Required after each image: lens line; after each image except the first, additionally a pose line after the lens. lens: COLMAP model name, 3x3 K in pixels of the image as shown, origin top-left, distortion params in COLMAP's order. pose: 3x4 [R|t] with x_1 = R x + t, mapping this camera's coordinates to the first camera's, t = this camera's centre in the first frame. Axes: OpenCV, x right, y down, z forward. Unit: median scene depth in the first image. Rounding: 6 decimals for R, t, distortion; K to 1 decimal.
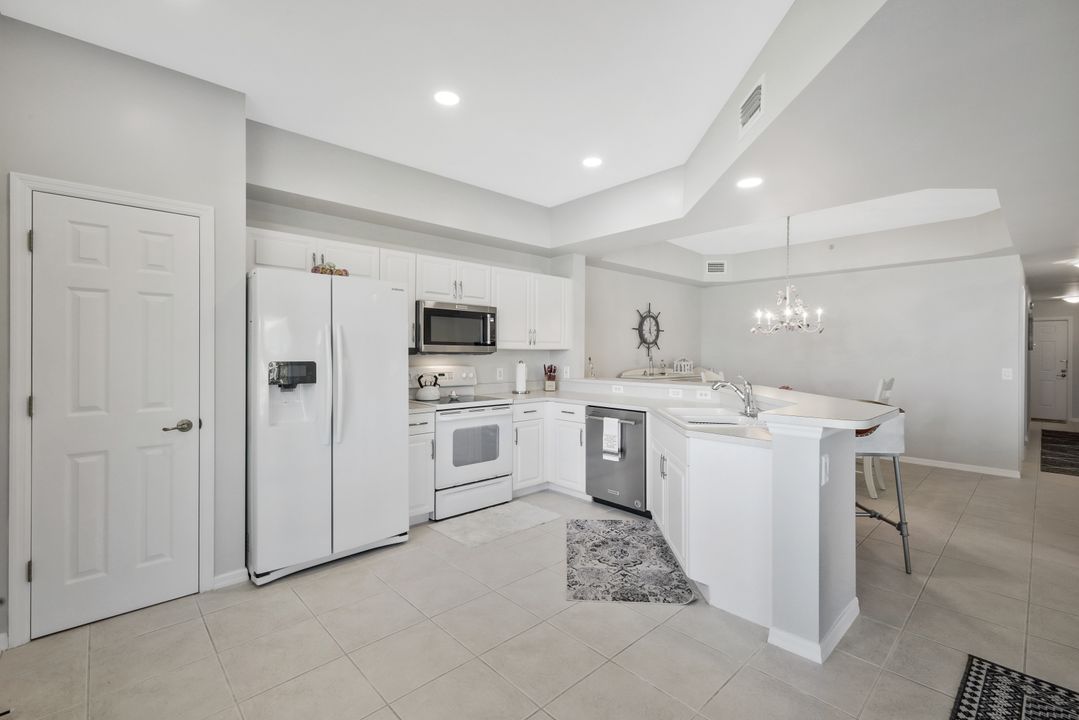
lens RADIAL K [[471.6, 0, 537.9], [0, 471.6, 353.5], [0, 0, 1]] dist [0.004115, 0.000761]
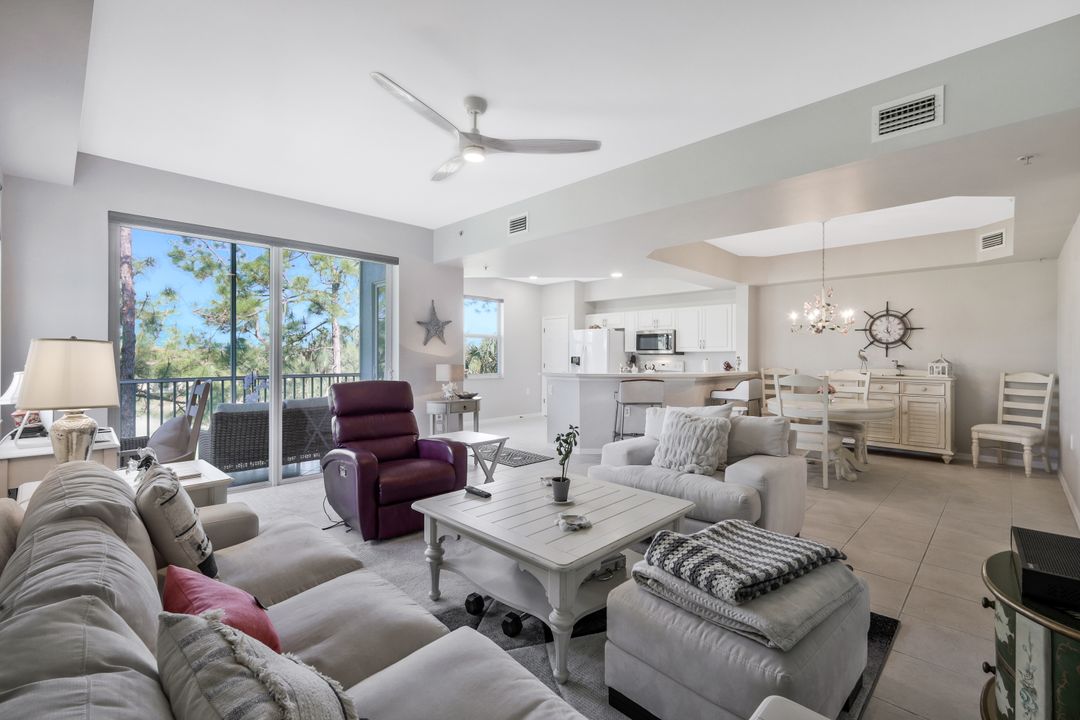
lens RADIAL K [[474.4, 0, 543.4], [0, 474.4, 355.6], [0, 0, 1]] dist [0.006251, 0.001017]
pose [[0.047896, -0.002791, -0.998848, 1.882763], [-0.002528, 0.999993, -0.002916, 0.012930], [0.998849, 0.002665, 0.047889, 0.404657]]
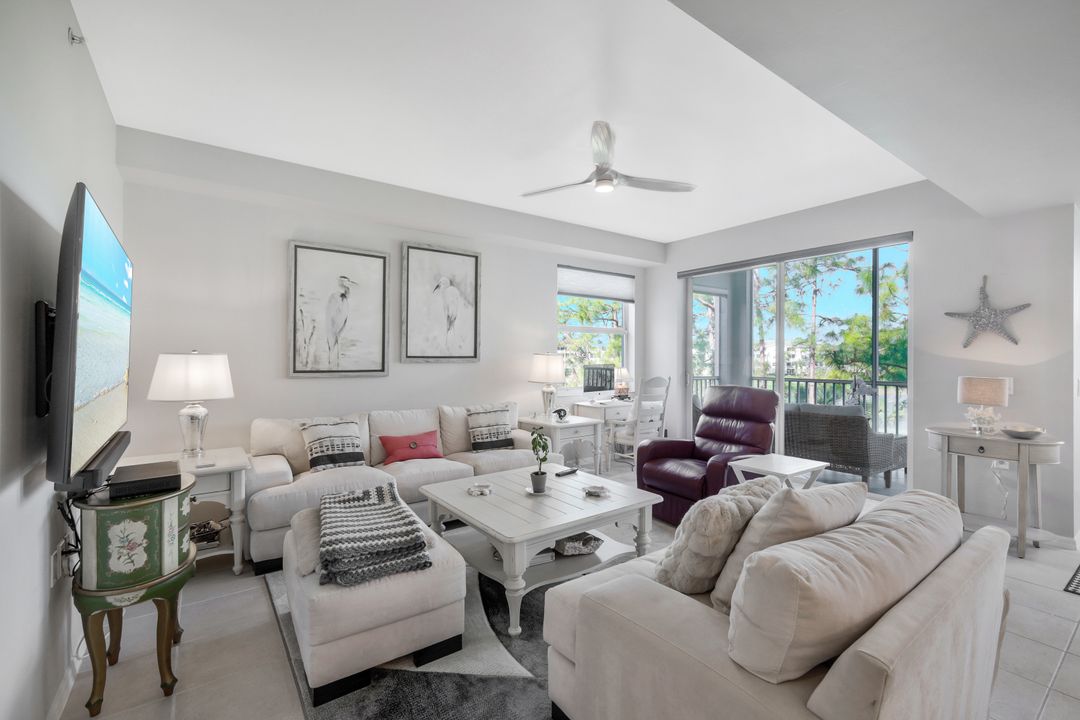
lens RADIAL K [[473.5, 0, 541.6], [0, 473.5, 357.8], [0, 0, 1]] dist [0.006558, 0.000939]
pose [[-0.993081, -0.010219, 0.116989, 1.198754], [-0.008969, 0.999897, 0.011205, -0.003902], [-0.117092, 0.010078, -0.993070, 1.127435]]
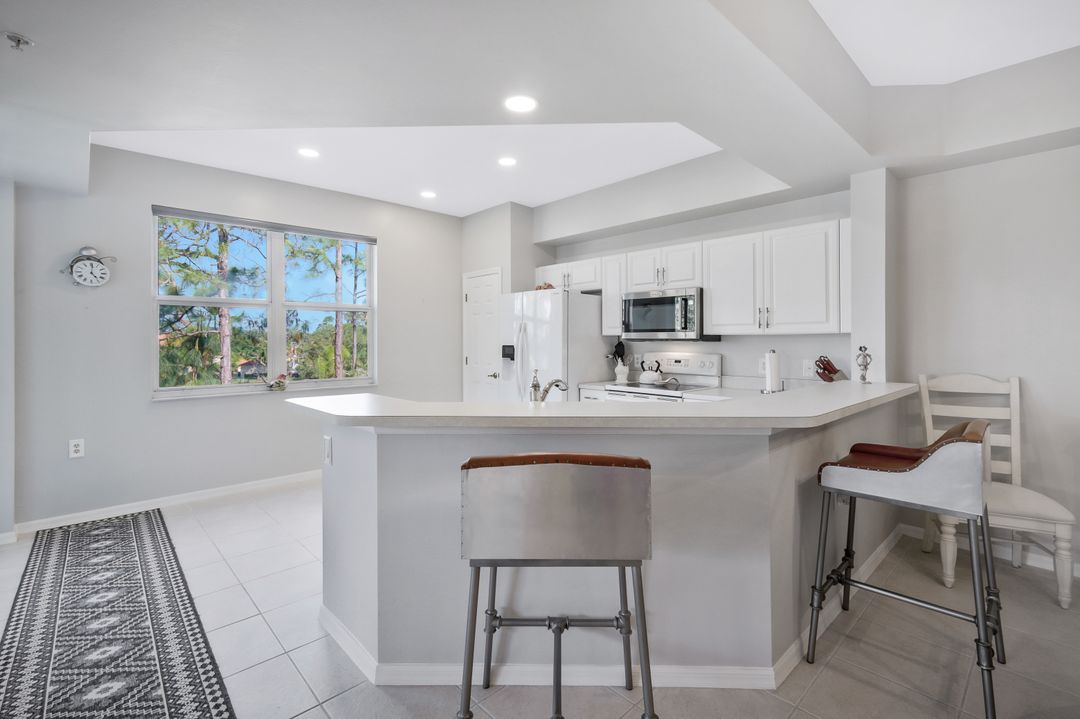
lens RADIAL K [[488.4, 0, 548.4], [0, 488.4, 337.0], [0, 0, 1]] dist [0.004601, 0.000736]
pose [[0.014700, -0.009475, -0.999847, 0.858432], [0.000782, 0.999955, -0.009465, 0.002943], [0.999892, -0.000643, 0.014706, 0.741880]]
